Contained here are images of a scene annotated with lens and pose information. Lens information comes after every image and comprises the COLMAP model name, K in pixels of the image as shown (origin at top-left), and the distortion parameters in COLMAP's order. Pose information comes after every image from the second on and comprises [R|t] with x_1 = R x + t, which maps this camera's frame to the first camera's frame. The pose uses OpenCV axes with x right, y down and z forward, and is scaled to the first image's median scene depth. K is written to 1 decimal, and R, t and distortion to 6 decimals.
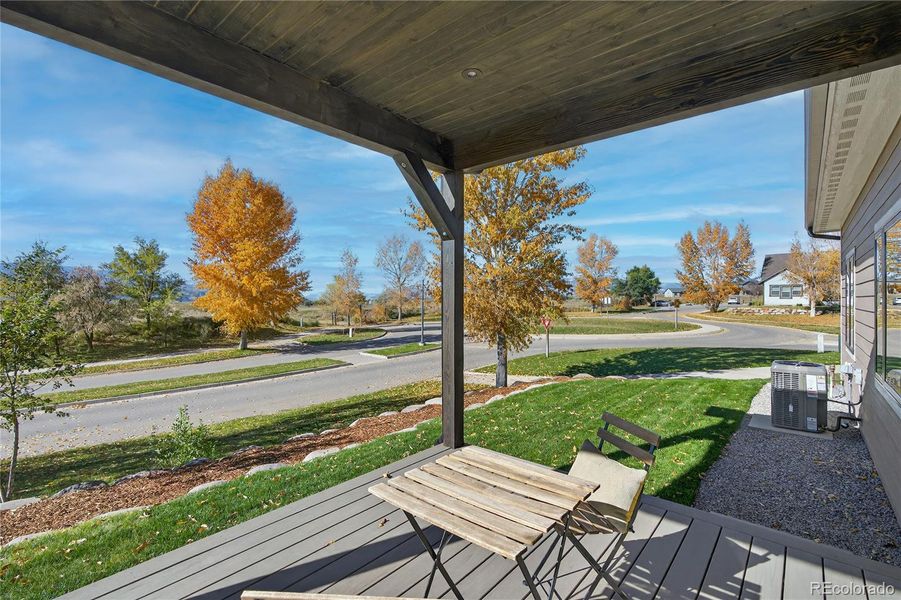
lens RADIAL K [[415.6, 0, 449.8], [0, 415.6, 297.7], [0, 0, 1]] dist [-0.001581, 0.001032]
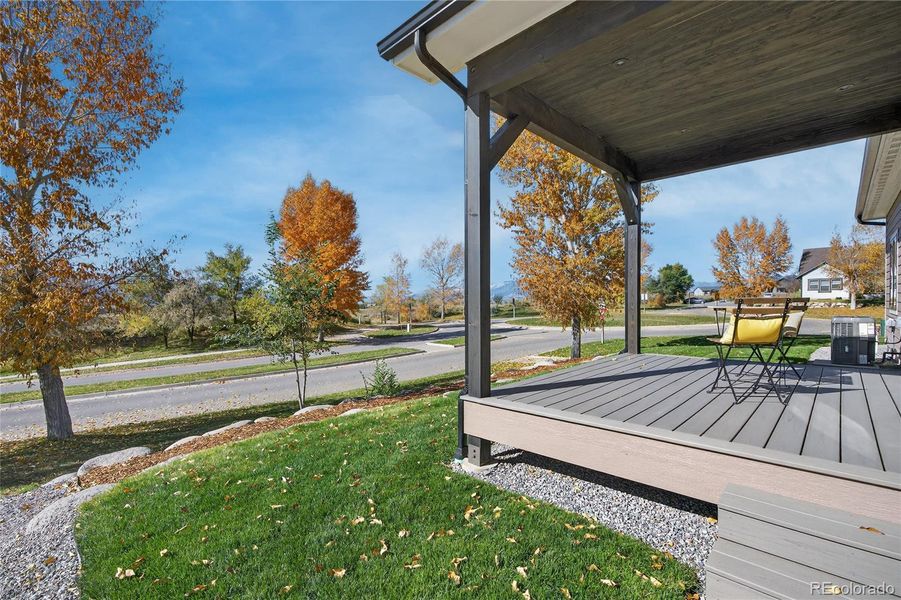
lens RADIAL K [[415.6, 0, 449.4], [0, 415.6, 312.3], [0, 0, 1]] dist [-0.001581, 0.001032]
pose [[0.998644, -0.013936, -0.050161, -0.075231], [0.015215, 0.999567, 0.025203, 0.017559], [0.049789, -0.025932, 0.998423, -0.077110]]
